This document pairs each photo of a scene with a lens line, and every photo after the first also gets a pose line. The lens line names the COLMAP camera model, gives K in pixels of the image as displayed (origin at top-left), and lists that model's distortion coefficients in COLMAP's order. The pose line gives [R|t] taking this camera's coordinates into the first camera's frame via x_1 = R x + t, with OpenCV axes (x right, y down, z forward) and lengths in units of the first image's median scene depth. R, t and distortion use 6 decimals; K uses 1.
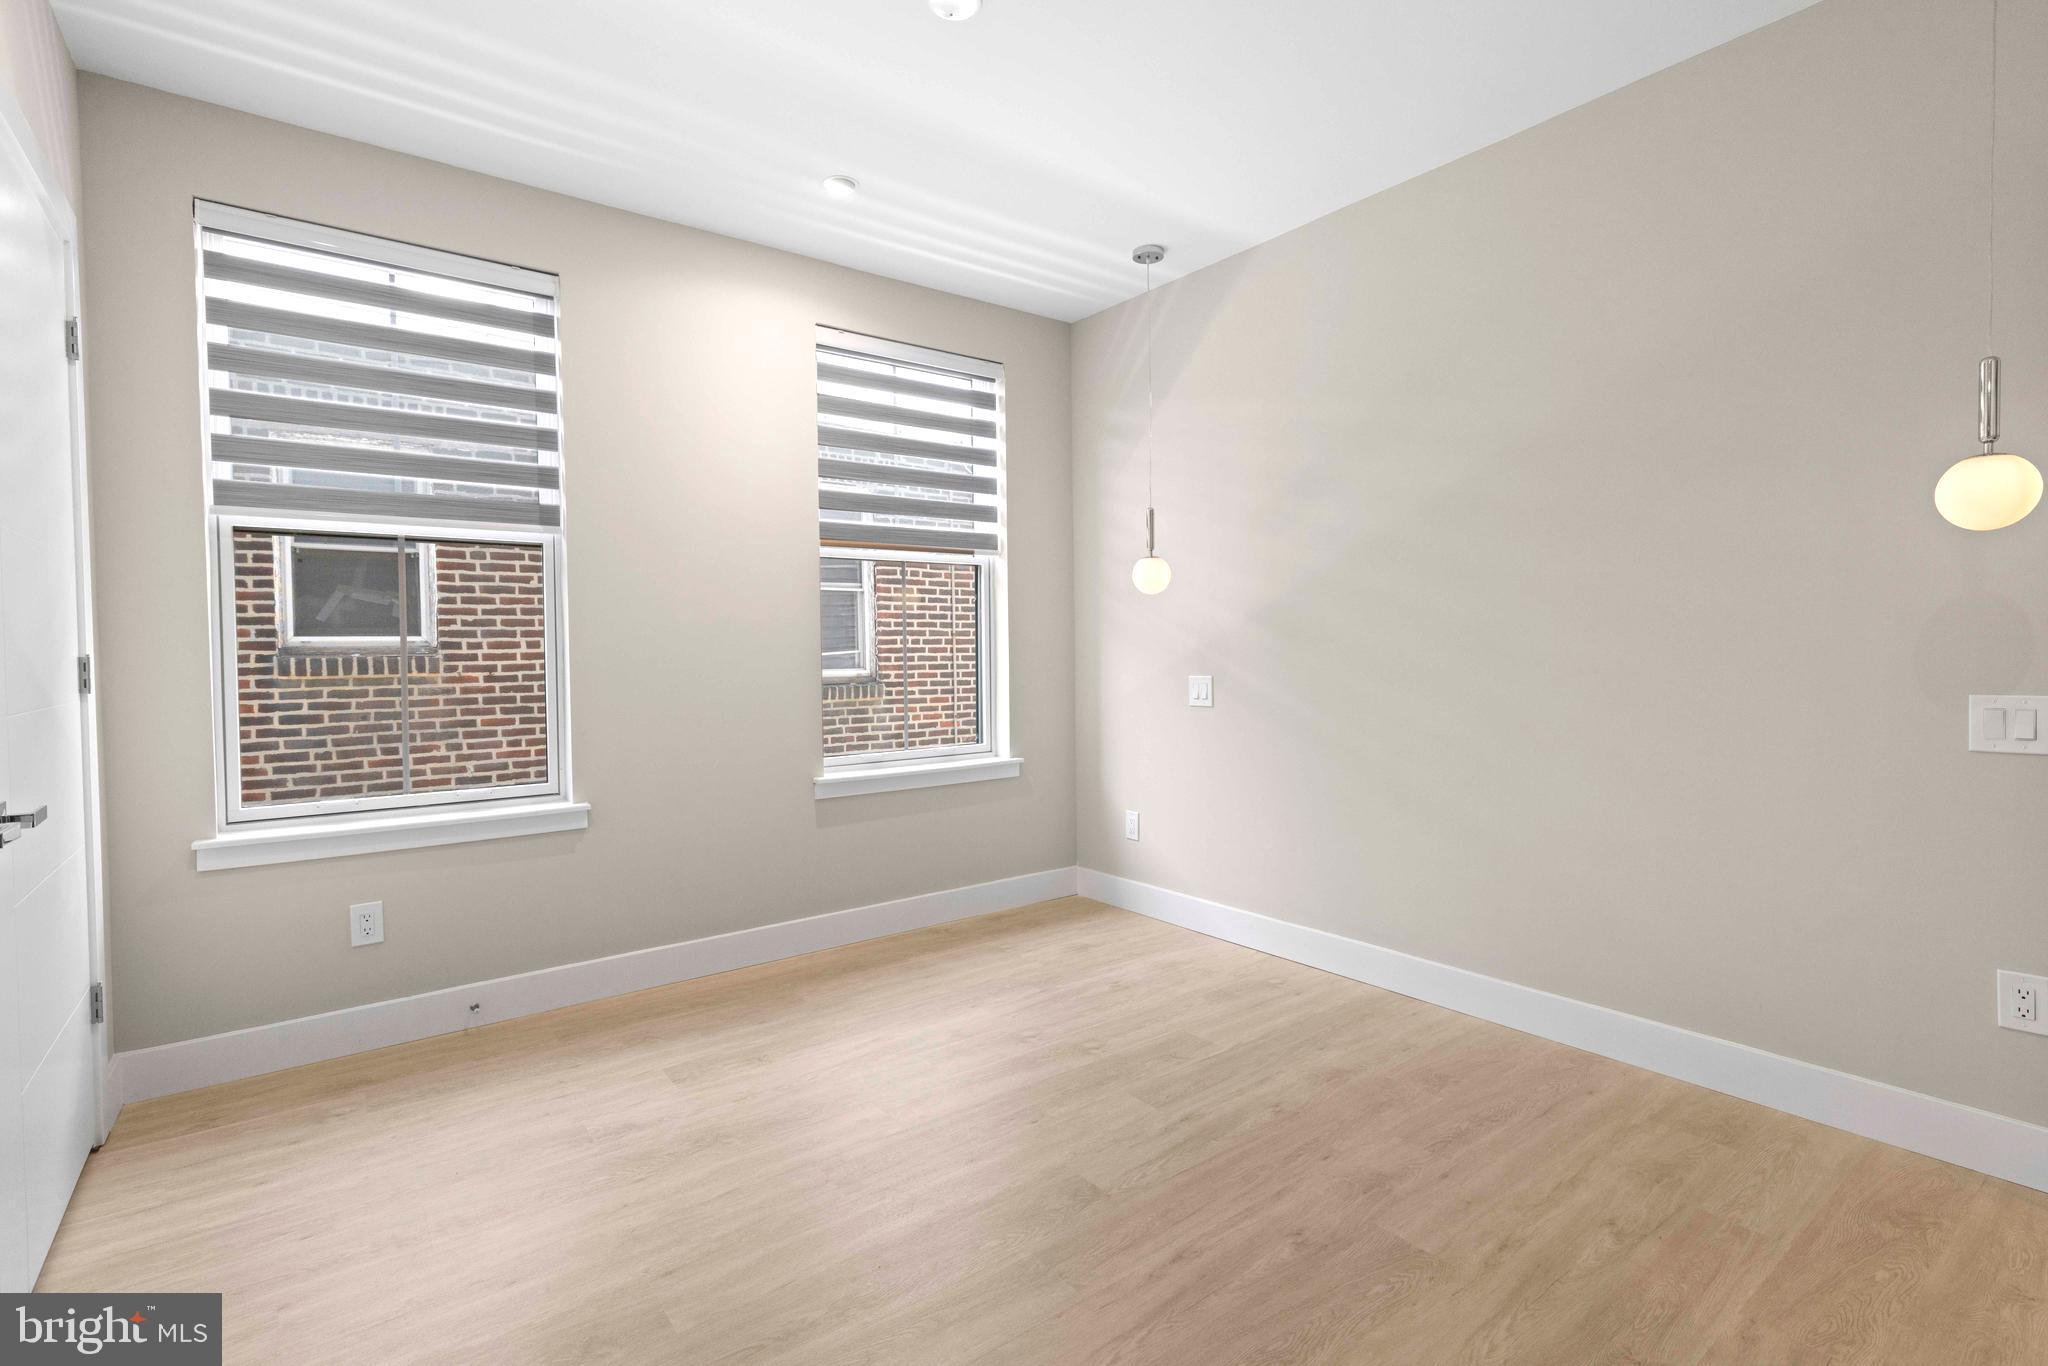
lens RADIAL K [[969.3, 0, 1024.2], [0, 969.3, 673.7], [0, 0, 1]] dist [0.000168, -0.000006]
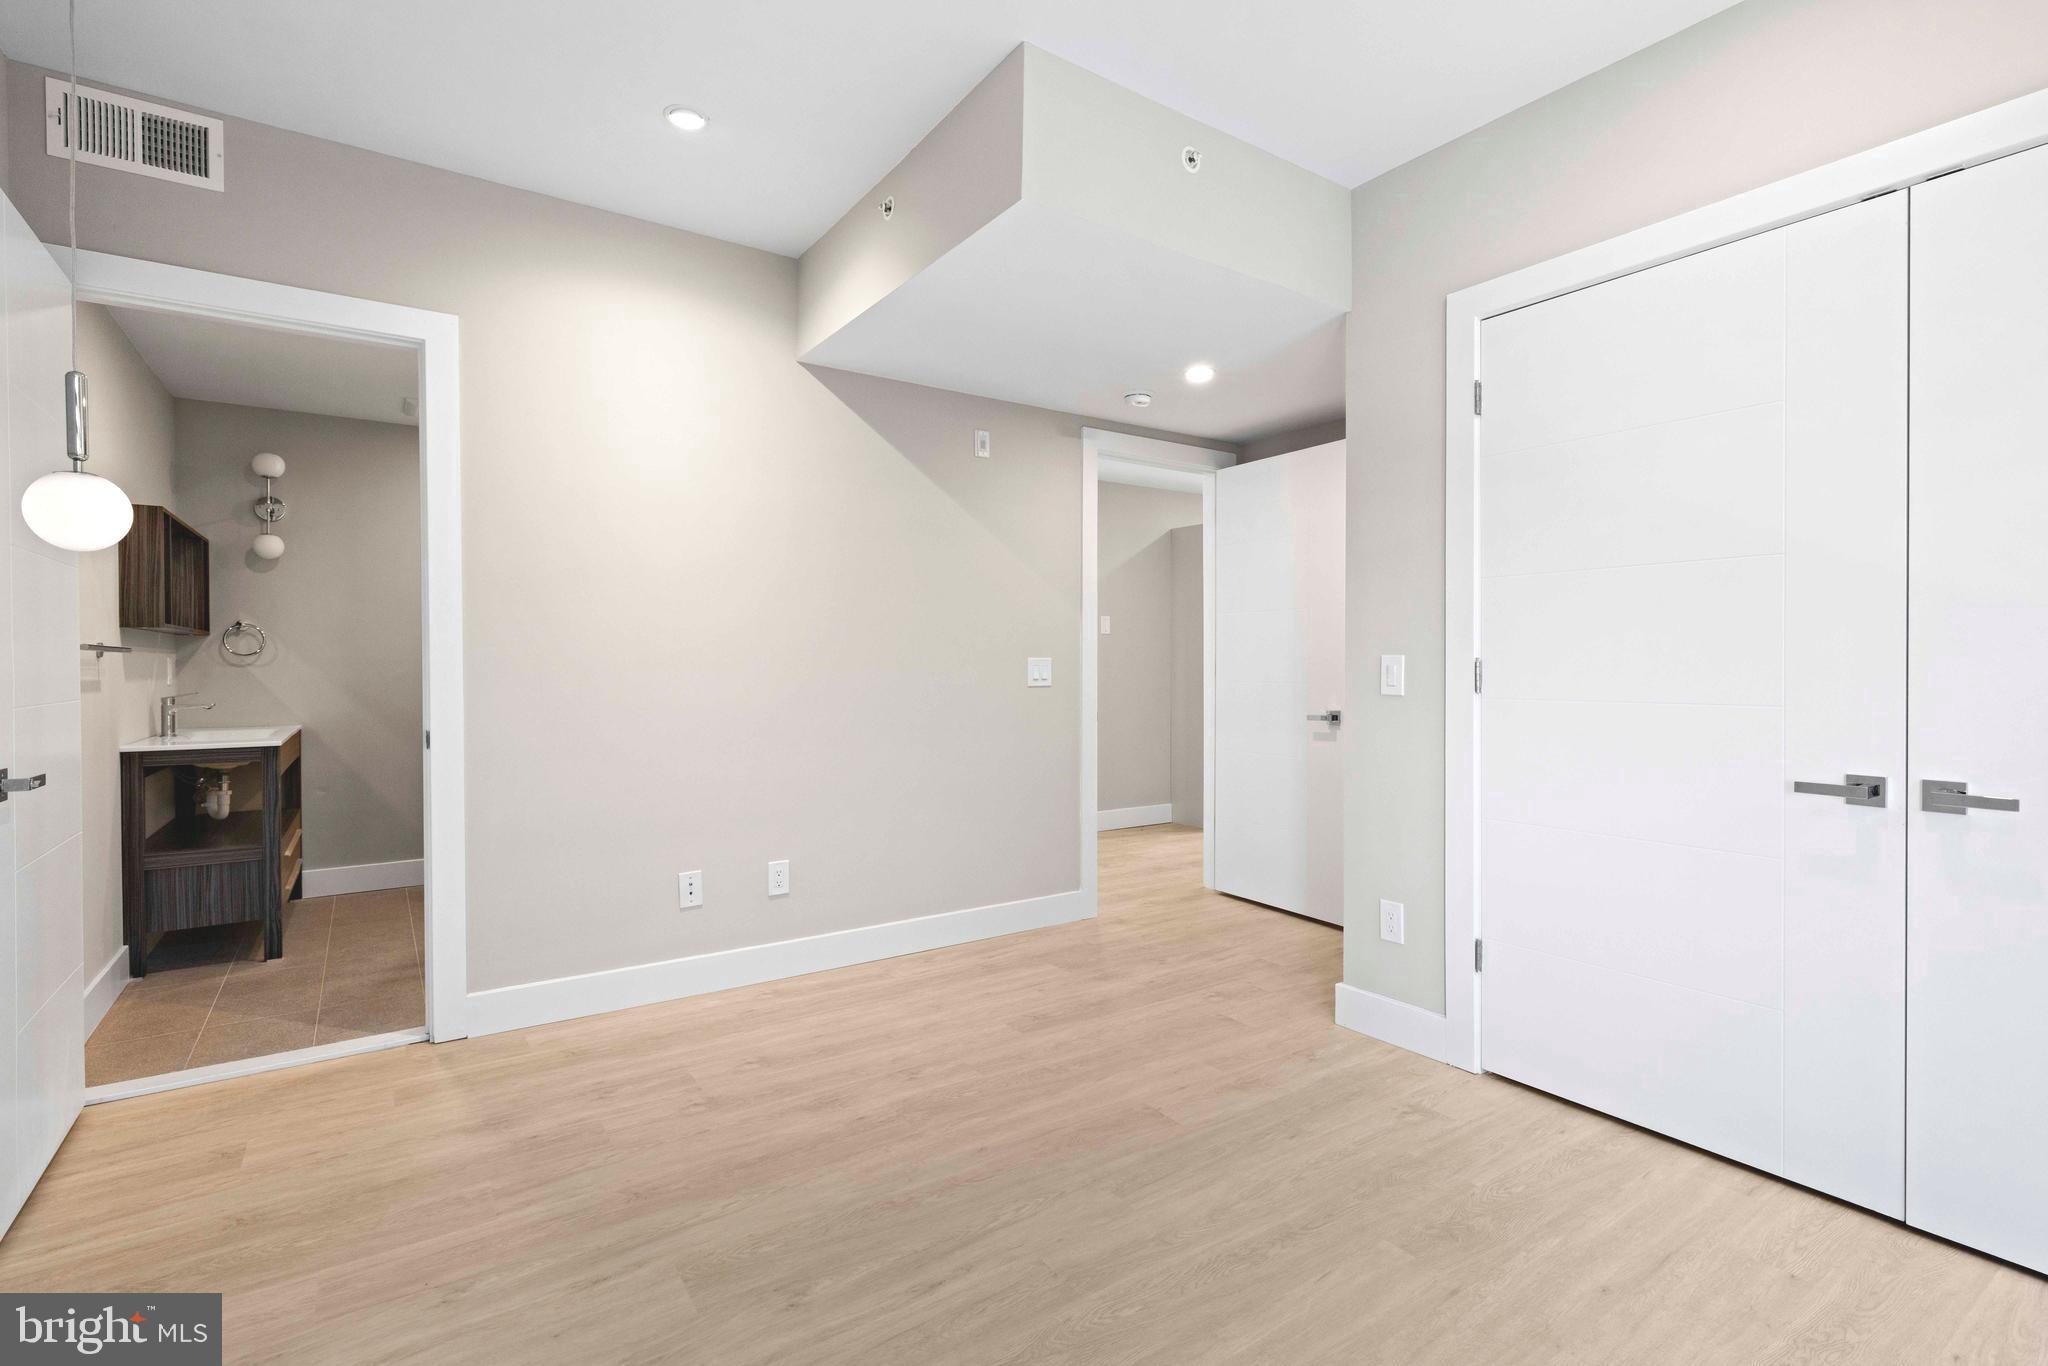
lens RADIAL K [[969.3, 0, 1026.5], [0, 969.3, 671.6], [0, 0, 1]] dist [0.000168, -0.000006]
pose [[-0.998691, 0.010546, 0.050047, 0.010226], [0.012336, 0.999290, 0.035591, -0.051659], [-0.049636, 0.036162, -0.998113, 1.975934]]
